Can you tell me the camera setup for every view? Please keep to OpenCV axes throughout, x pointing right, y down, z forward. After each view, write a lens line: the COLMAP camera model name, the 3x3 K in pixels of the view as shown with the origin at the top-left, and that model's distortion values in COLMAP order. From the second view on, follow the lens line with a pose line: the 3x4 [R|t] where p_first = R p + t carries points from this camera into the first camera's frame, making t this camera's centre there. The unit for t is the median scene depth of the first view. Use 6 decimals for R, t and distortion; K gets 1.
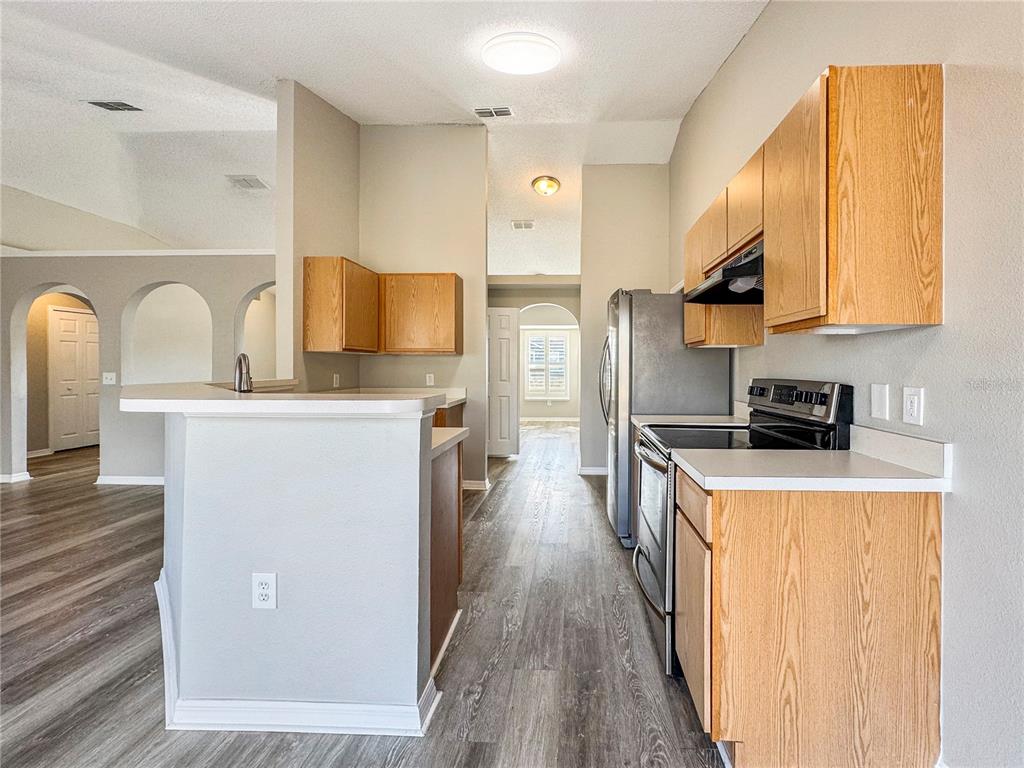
lens RADIAL K [[397.6, 0, 553.3], [0, 397.6, 366.1], [0, 0, 1]] dist [0.001009, 0.000610]
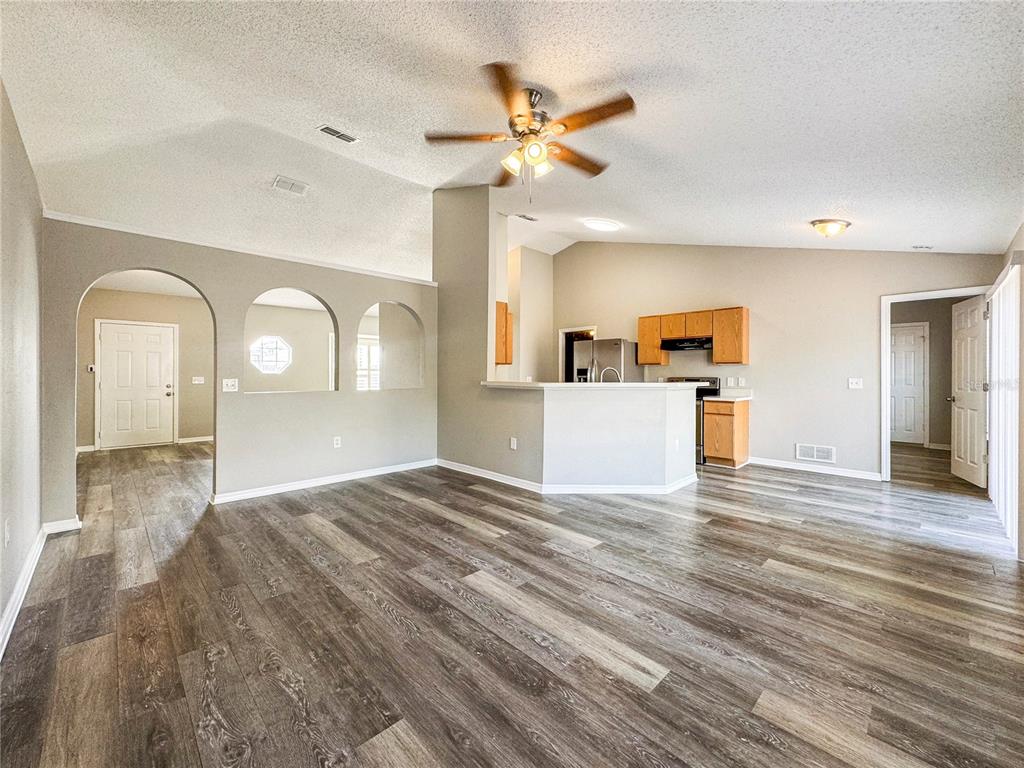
lens RADIAL K [[397.6, 0, 508.0], [0, 397.6, 374.8], [0, 0, 1]] dist [0.001009, 0.000610]
pose [[0.696081, -0.002591, 0.717959, -2.229401], [-0.002714, 0.999977, 0.006241, -0.003965], [-0.717958, -0.006293, 0.696057, -0.136291]]
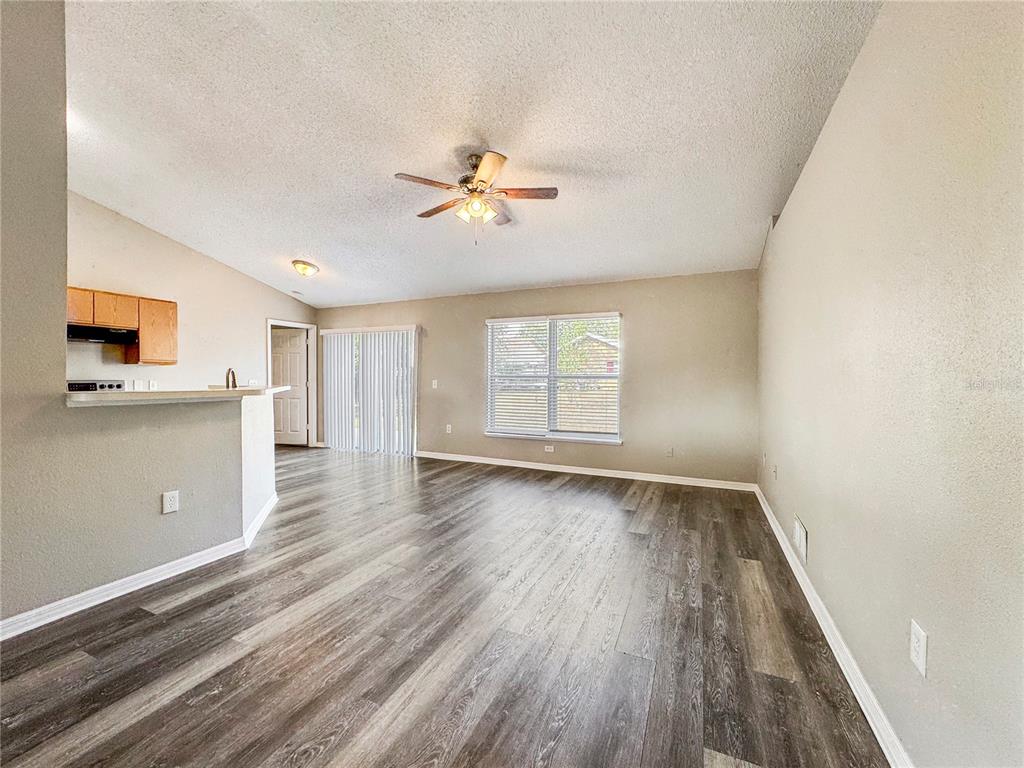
lens RADIAL K [[397.6, 0, 513.0], [0, 397.6, 383.3], [0, 0, 1]] dist [0.001009, 0.000610]
pose [[-0.910869, -0.010918, 0.412550, -2.113559], [-0.006981, 0.999915, 0.011049, 0.003538], [-0.412636, 0.007184, -0.910868, 1.667925]]
